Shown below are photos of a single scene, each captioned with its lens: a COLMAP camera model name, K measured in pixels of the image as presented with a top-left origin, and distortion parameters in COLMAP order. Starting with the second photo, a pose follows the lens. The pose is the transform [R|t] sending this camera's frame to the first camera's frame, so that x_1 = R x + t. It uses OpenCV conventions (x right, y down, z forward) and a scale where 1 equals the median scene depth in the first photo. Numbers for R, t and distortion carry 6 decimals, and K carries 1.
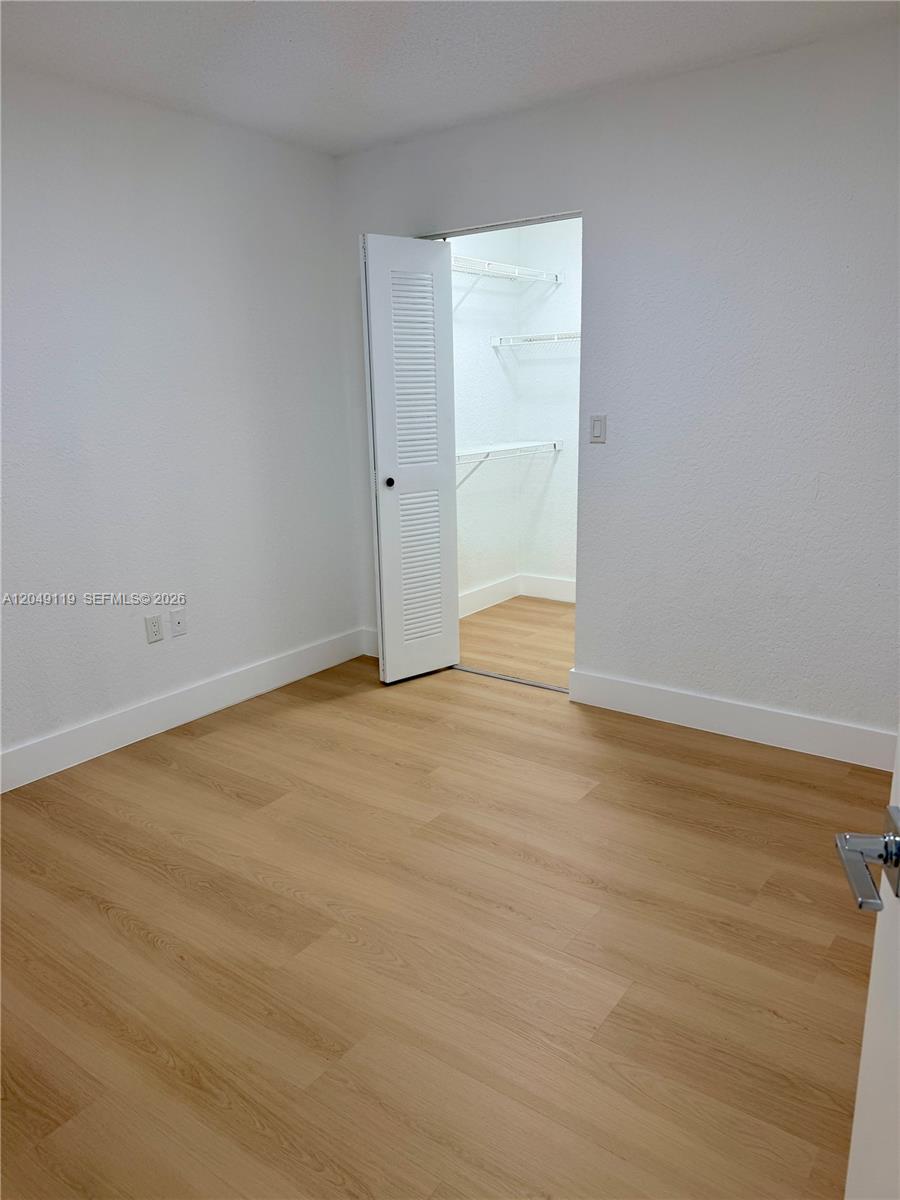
lens RADIAL K [[835.5, 0, 442.1], [0, 835.5, 604.4], [0, 0, 1]] dist [0.105441, -0.190965]
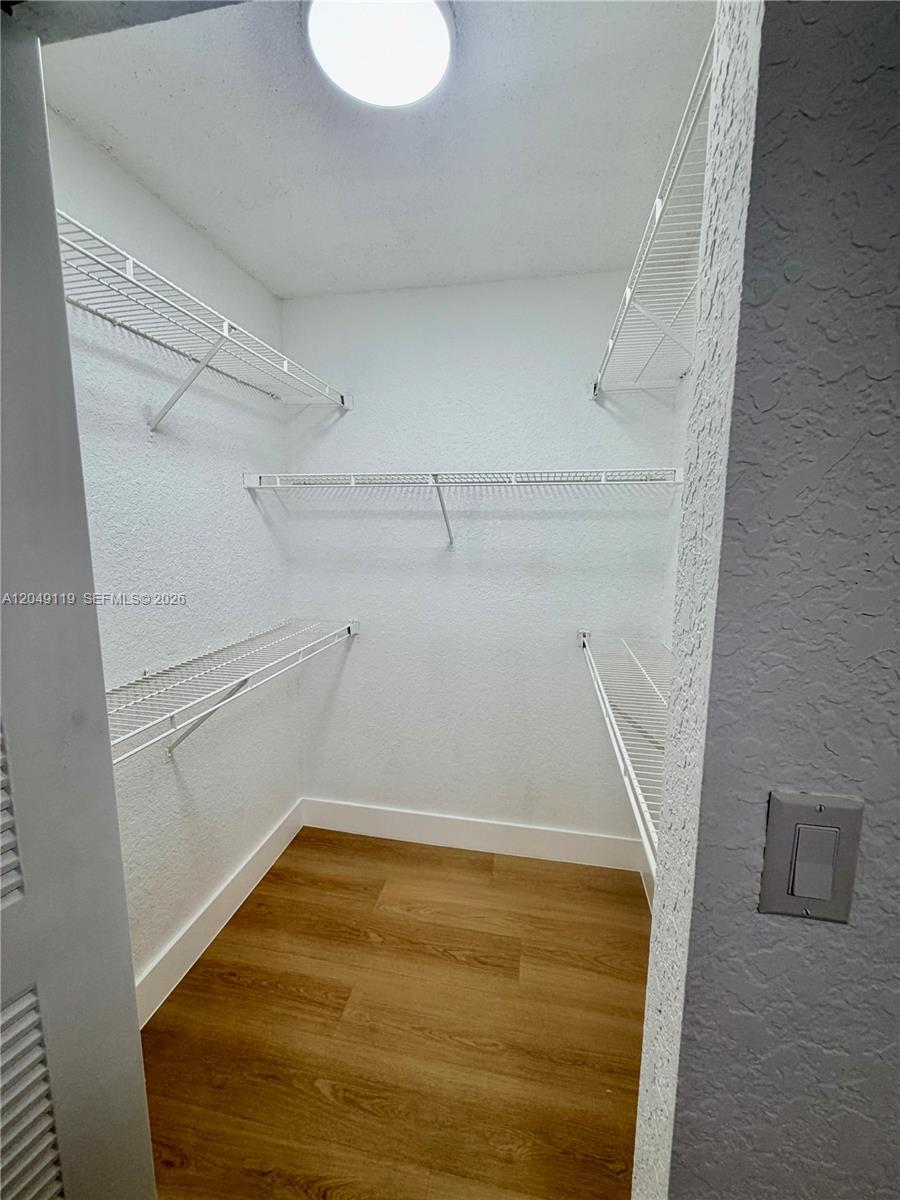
lens RADIAL K [[476.3, 0, 452.2], [0, 476.3, 594.6], [0, 0, 1]] dist [0.002504, -0.003831]
pose [[0.897525, -0.031617, 0.439829, 0.037768], [0.079676, 0.992637, -0.091234, -0.178781], [-0.433706, 0.116929, 0.893435, 0.613726]]
